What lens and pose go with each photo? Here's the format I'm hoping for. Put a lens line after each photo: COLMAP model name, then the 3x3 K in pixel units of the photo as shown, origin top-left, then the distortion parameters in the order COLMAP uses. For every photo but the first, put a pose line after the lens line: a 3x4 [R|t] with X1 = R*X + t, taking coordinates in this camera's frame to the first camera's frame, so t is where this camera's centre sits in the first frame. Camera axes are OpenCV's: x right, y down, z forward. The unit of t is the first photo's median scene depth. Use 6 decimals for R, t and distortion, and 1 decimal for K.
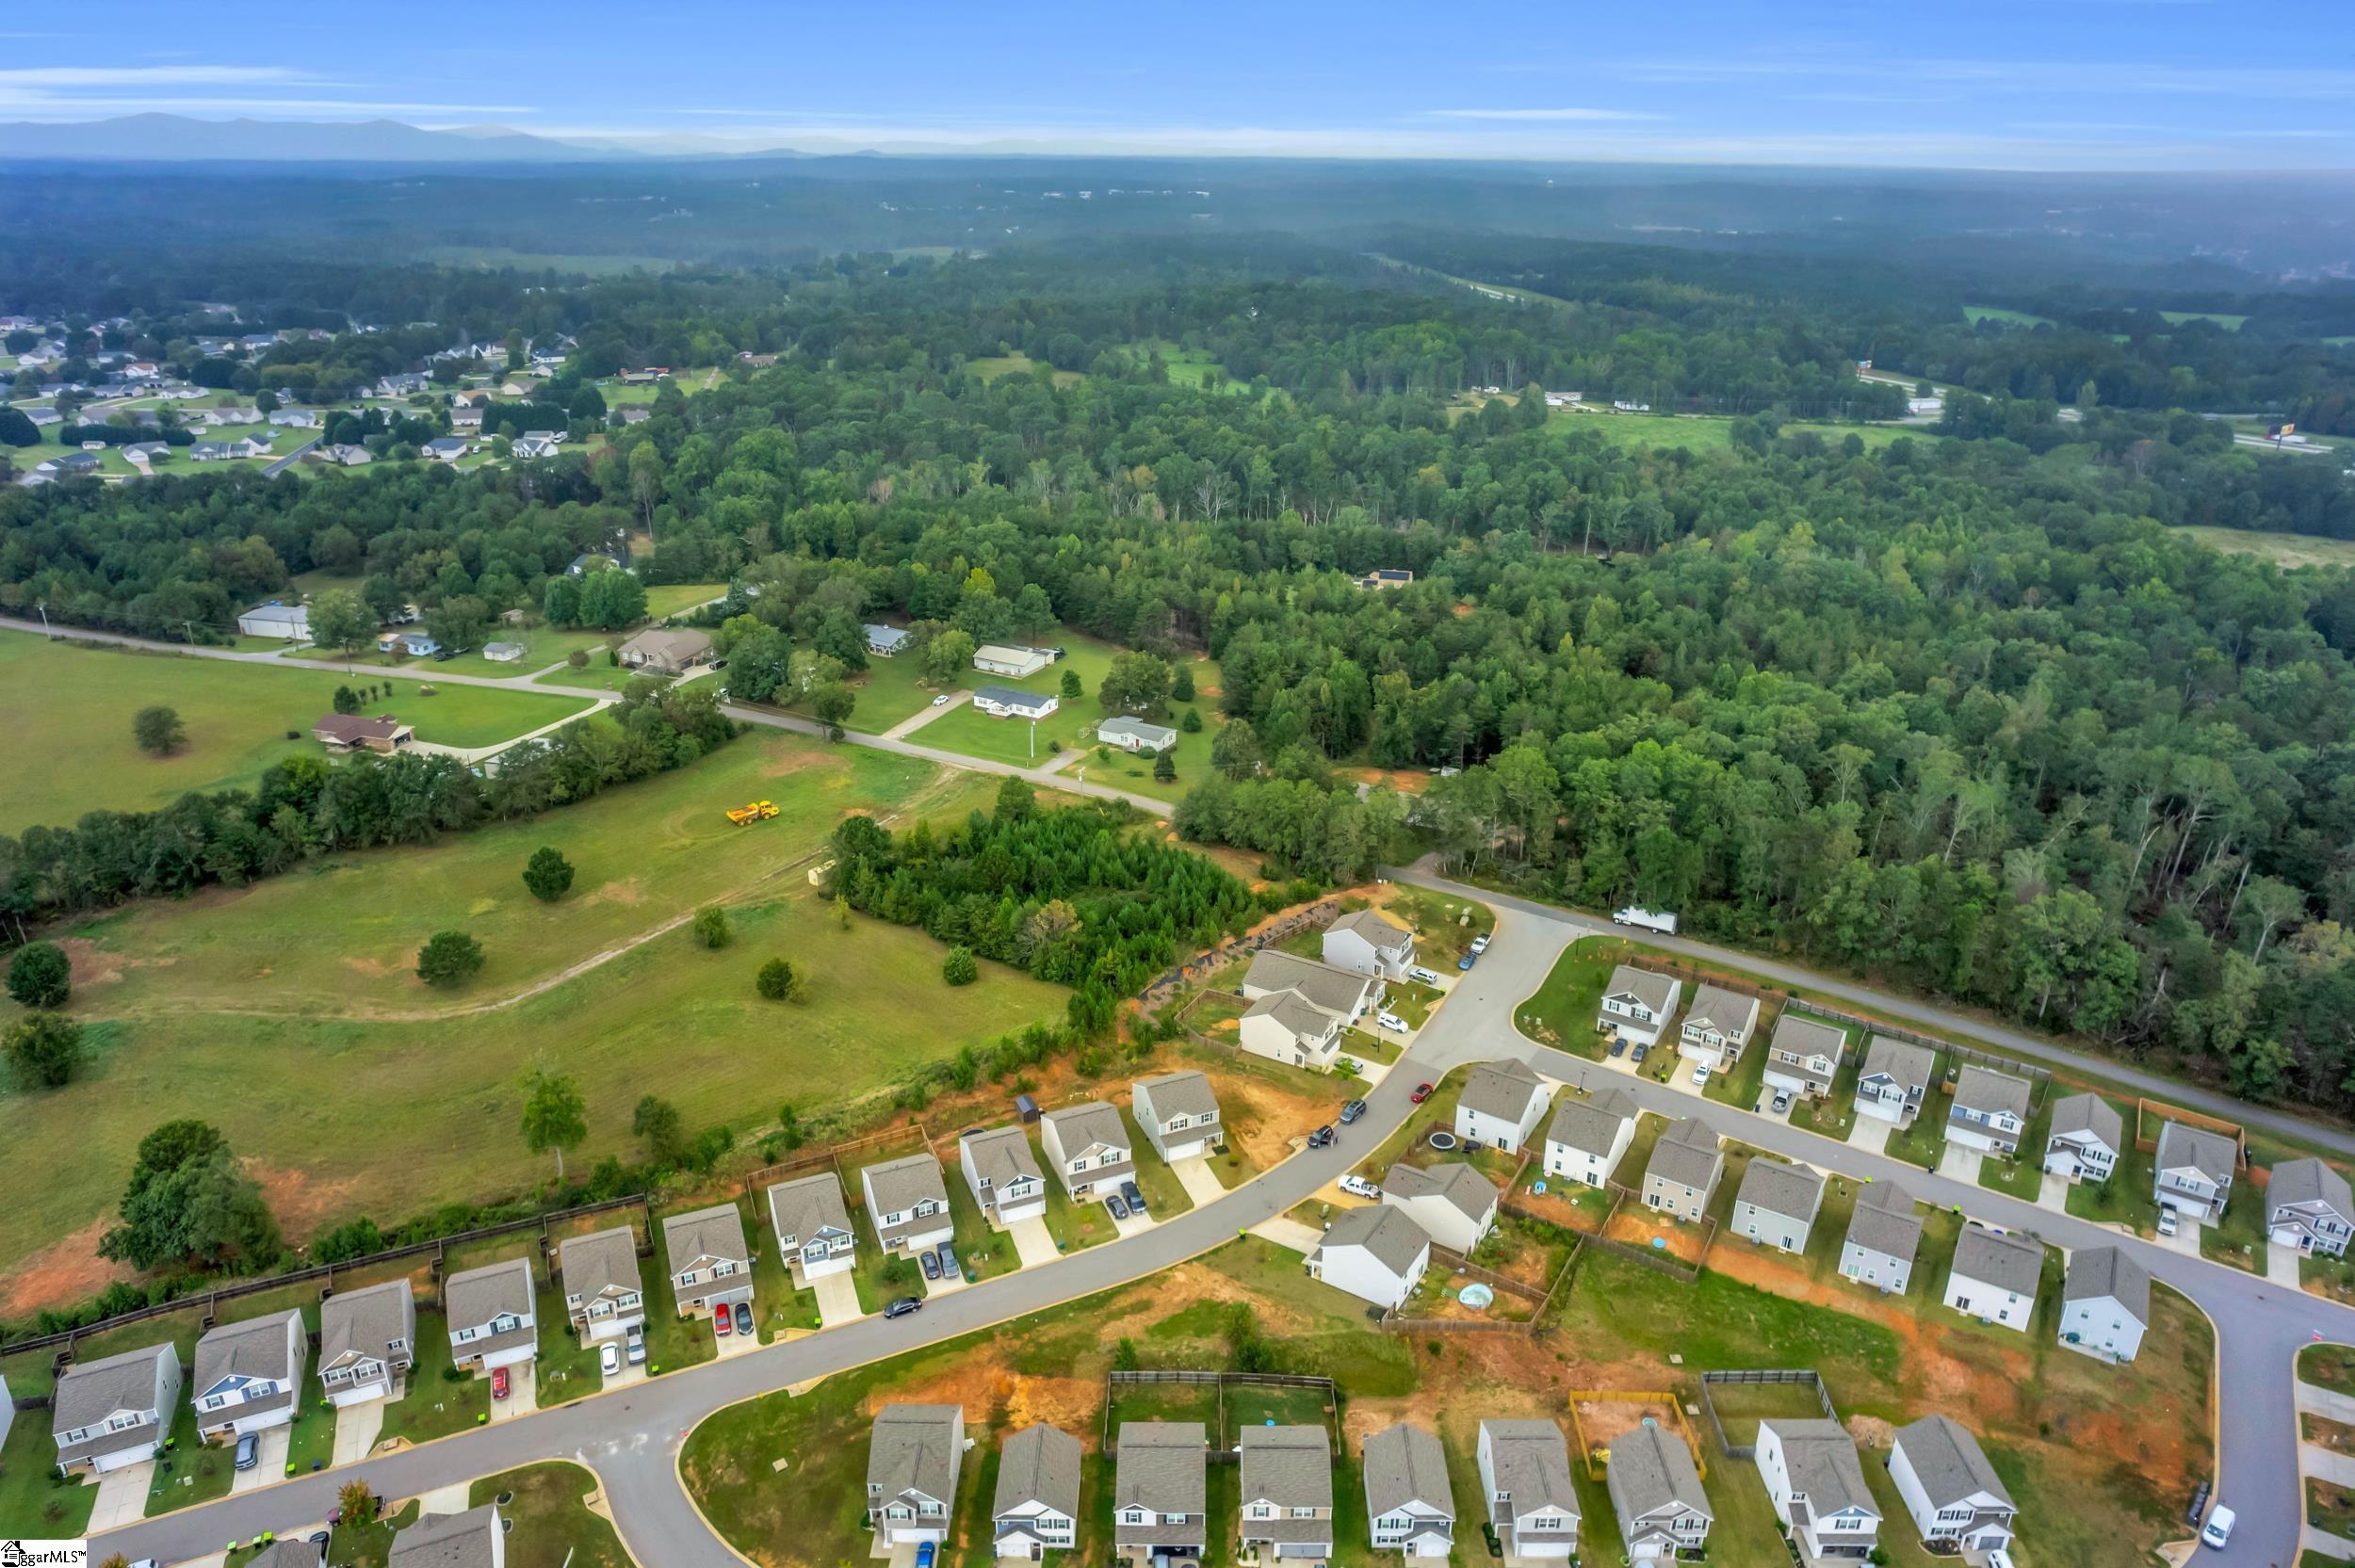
lens RADIAL K [[1520.9, 0, 1192.7], [0, 1520.9, 792.0], [0, 0, 1]] dist [-0.060115, 0.045883]
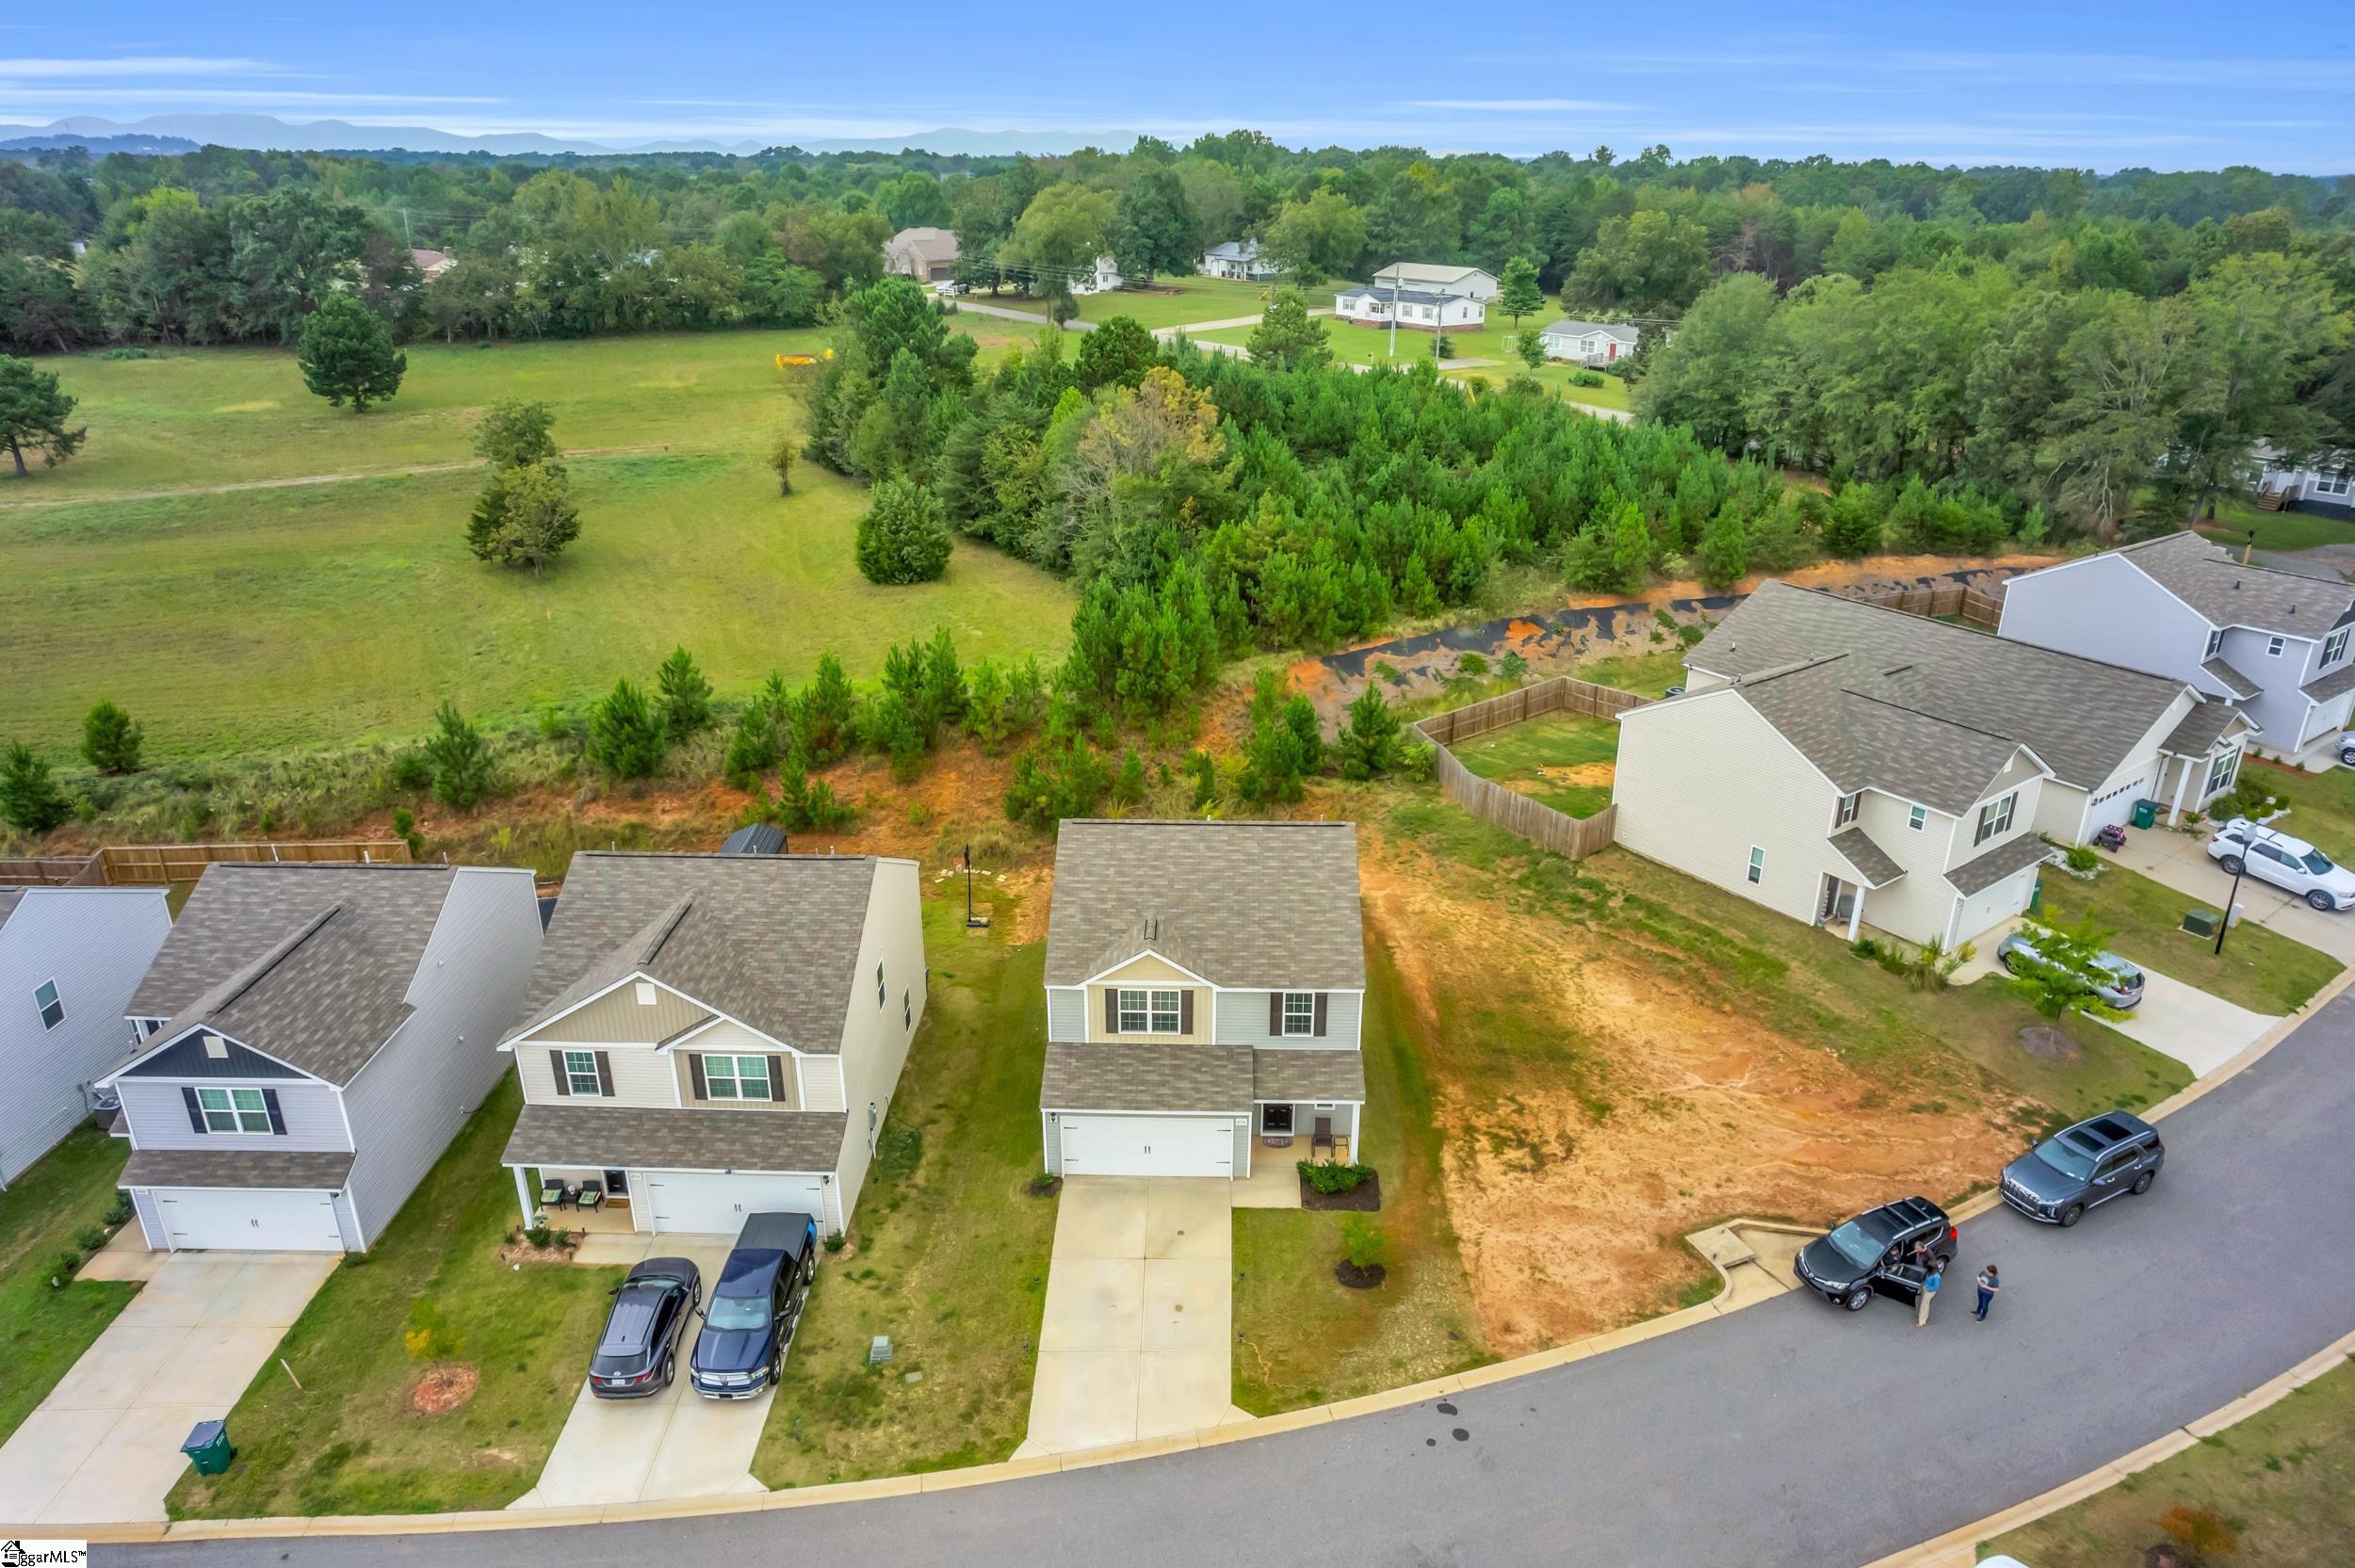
lens RADIAL K [[1520.9, 0, 1184.9], [0, 1520.9, 772.9], [0, 0, 1]] dist [-0.060115, 0.045883]
pose [[0.911974, 0.153961, -0.380262, 0.064494], [-0.161929, 0.986739, 0.011163, 0.172930], [0.376938, 0.051395, 0.924812, 0.759791]]
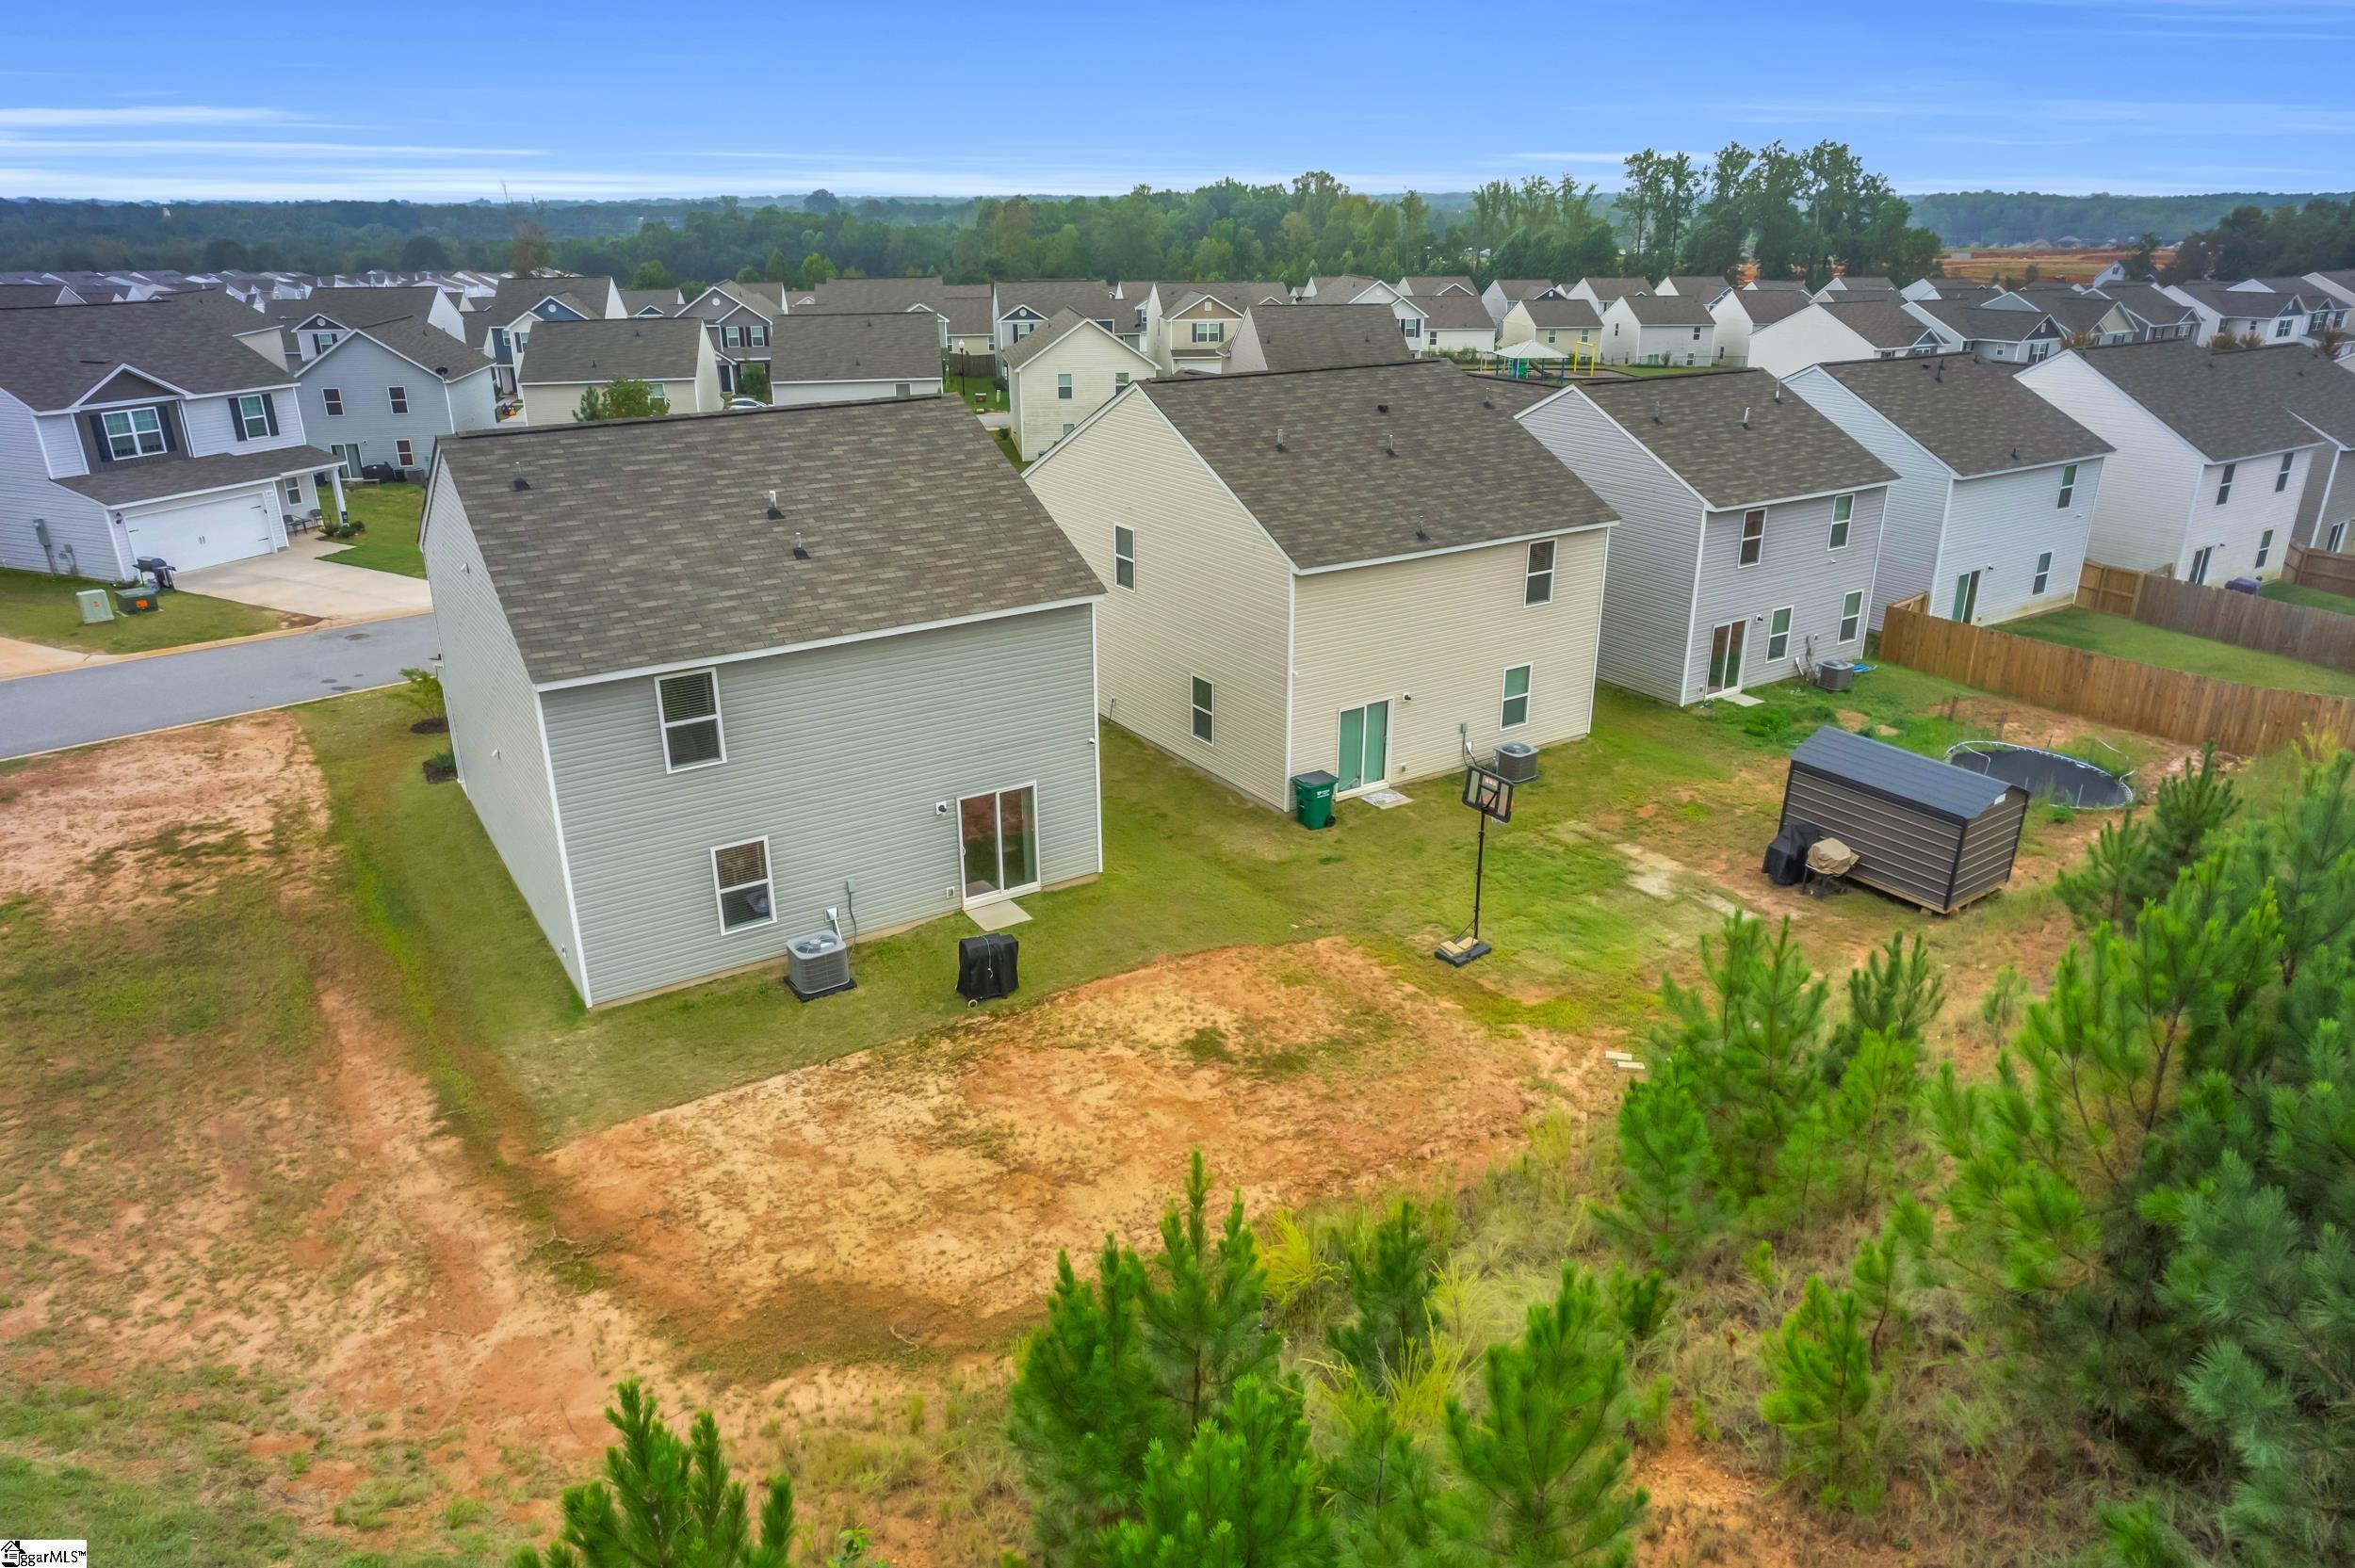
lens RADIAL K [[1520.9, 0, 1202.4], [0, 1520.9, 790.9], [0, 0, 1]] dist [-0.060115, 0.045883]
pose [[-0.982370, 0.061789, -0.176439, -0.025539], [-0.079417, 0.716471, 0.693082, 0.118422], [0.169239, 0.694875, -0.698932, 1.063330]]
